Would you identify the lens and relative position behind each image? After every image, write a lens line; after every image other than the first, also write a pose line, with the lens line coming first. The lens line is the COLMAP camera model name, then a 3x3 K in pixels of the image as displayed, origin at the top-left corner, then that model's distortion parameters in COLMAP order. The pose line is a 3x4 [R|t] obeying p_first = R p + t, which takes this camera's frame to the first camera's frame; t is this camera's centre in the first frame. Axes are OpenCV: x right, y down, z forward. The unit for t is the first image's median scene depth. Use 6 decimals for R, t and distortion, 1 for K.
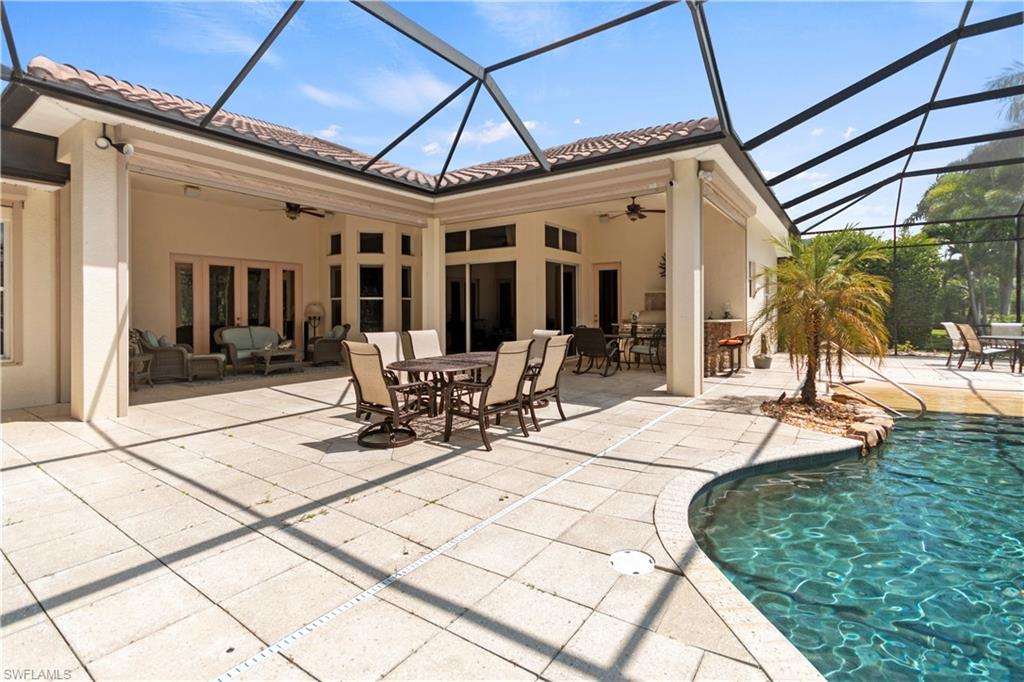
lens RADIAL K [[481.5, 0, 509.3], [0, 481.5, 315.7], [0, 0, 1]] dist [-0.000150, 0.000055]
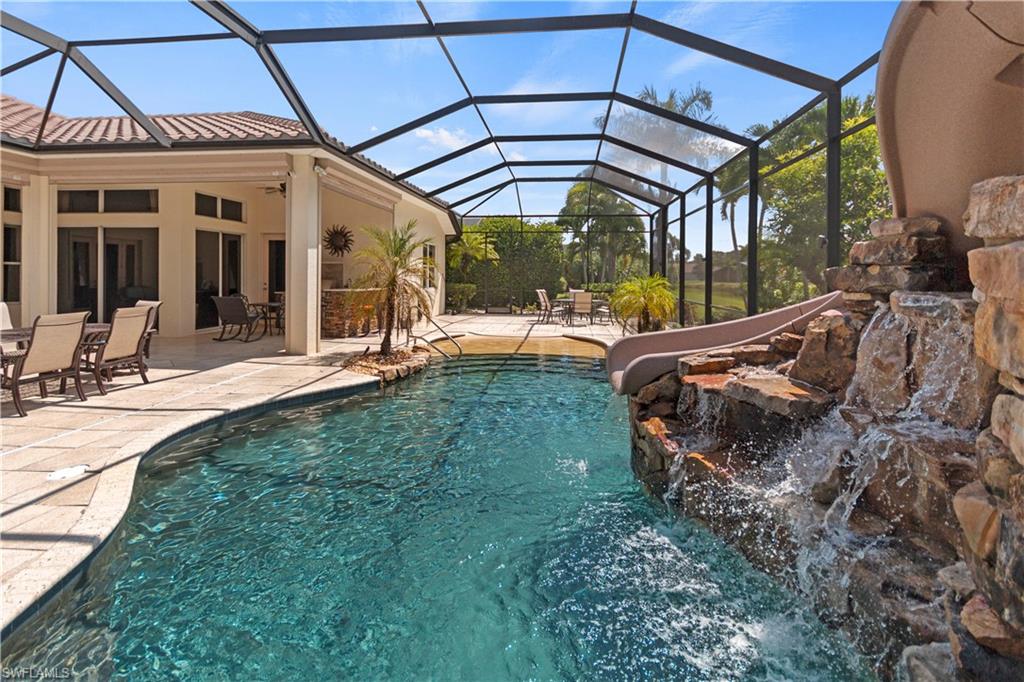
lens RADIAL K [[487.2, 0, 511.5], [0, 487.2, 278.4], [0, 0, 1]] dist [-0.001369, -0.000575]
pose [[0.873392, 0.008554, 0.486942, 0.171039], [-0.007596, 0.999963, -0.003941, -0.014716], [-0.486958, -0.000257, 0.873425, -0.214797]]
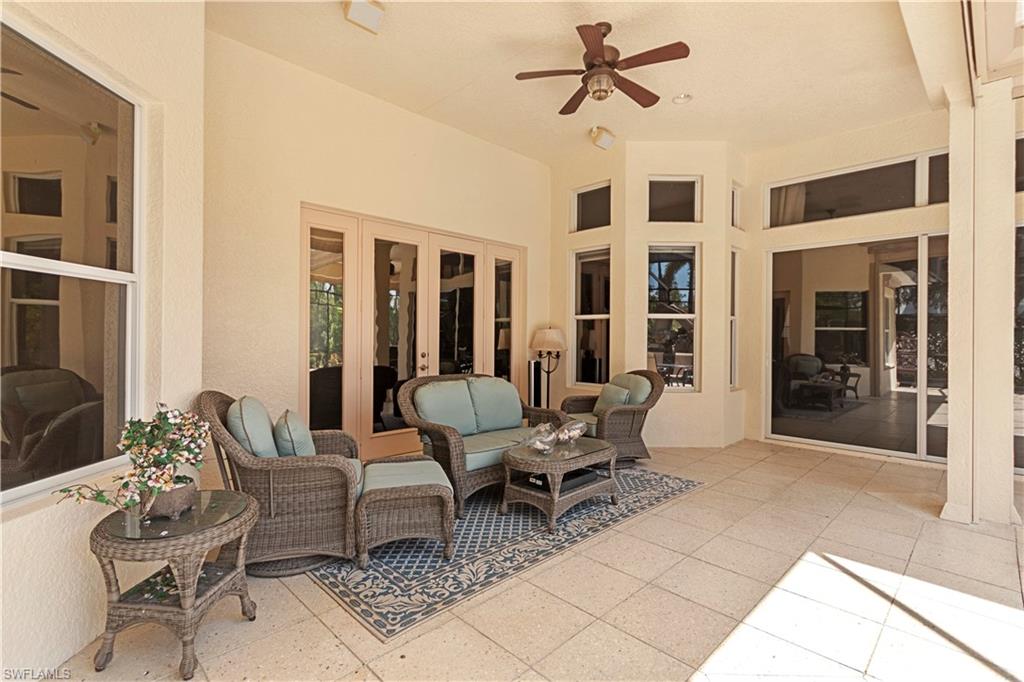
lens RADIAL K [[483.3, 0, 512.0], [0, 483.3, 341.0], [0, 0, 1]] dist [-0.000643, 0.000001]
pose [[0.985923, 0.013273, -0.166674, -0.397858], [-0.013651, 0.999906, -0.001123, -0.008739], [0.166643, 0.003382, 0.986011, 0.542466]]
